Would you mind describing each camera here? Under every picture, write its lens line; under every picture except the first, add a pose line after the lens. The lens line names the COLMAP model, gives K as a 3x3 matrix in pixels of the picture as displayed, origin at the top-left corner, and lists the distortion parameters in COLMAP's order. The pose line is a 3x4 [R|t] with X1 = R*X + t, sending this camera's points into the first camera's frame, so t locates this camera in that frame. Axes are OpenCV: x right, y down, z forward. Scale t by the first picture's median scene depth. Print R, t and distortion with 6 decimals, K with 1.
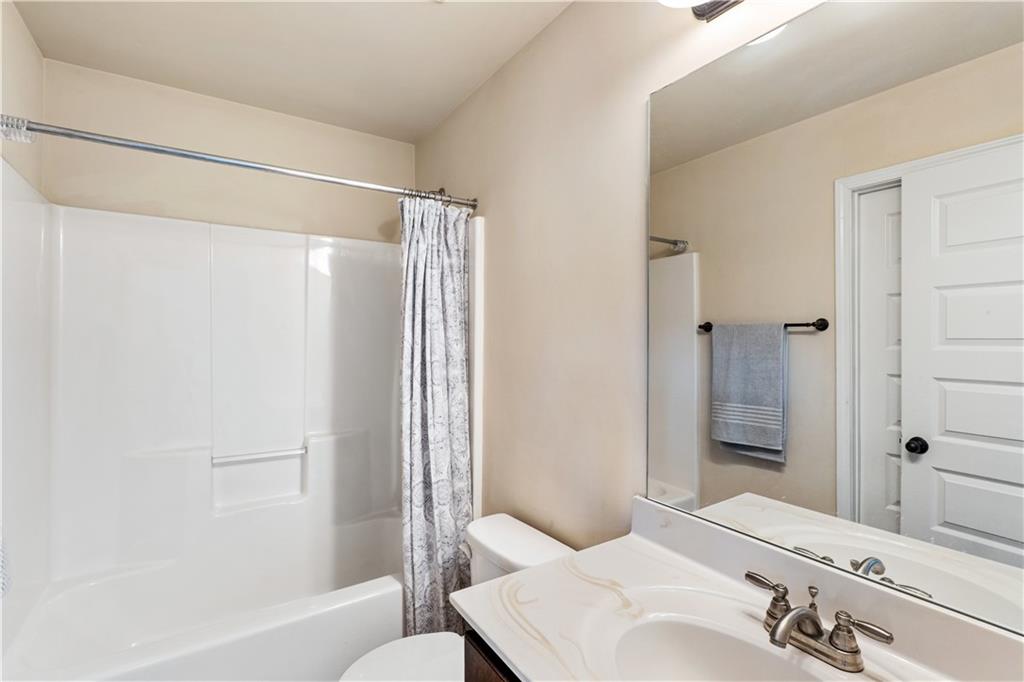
lens RADIAL K [[469.2, 0, 512.3], [0, 469.2, 329.8], [0, 0, 1]] dist [-0.012213, 0.001961]
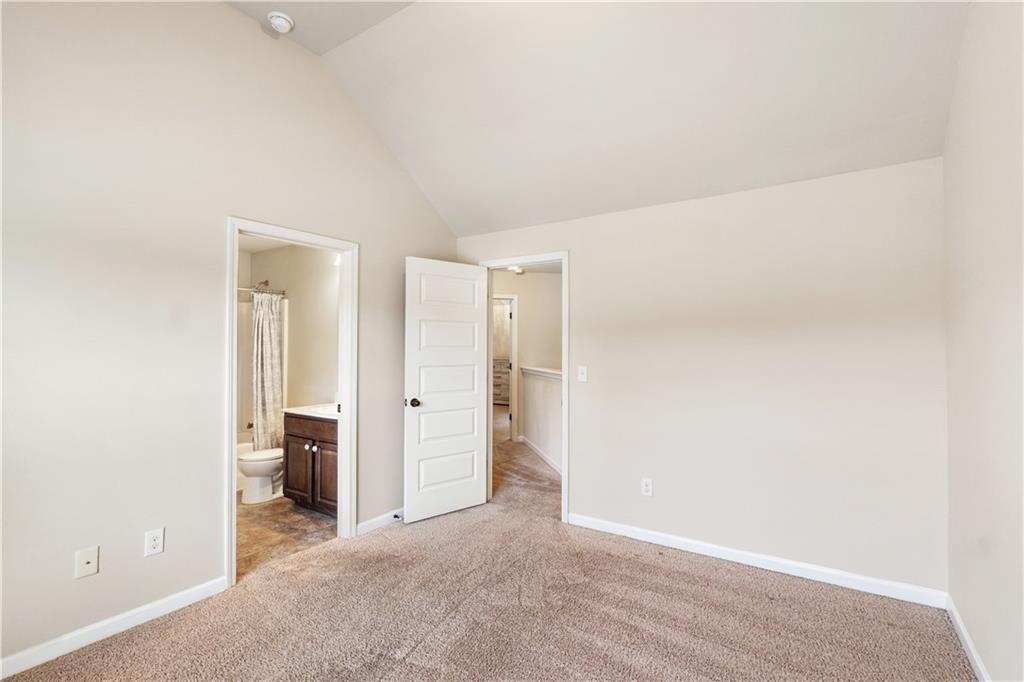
lens RADIAL K [[469.2, 0, 497.5], [0, 469.2, 340.1], [0, 0, 1]] dist [-0.012213, 0.001961]
pose [[0.930932, 0.003930, 0.365172, 0.072083], [-0.007498, 0.999937, 0.008352, -0.052584], [-0.365116, -0.010513, 0.930903, -1.792894]]
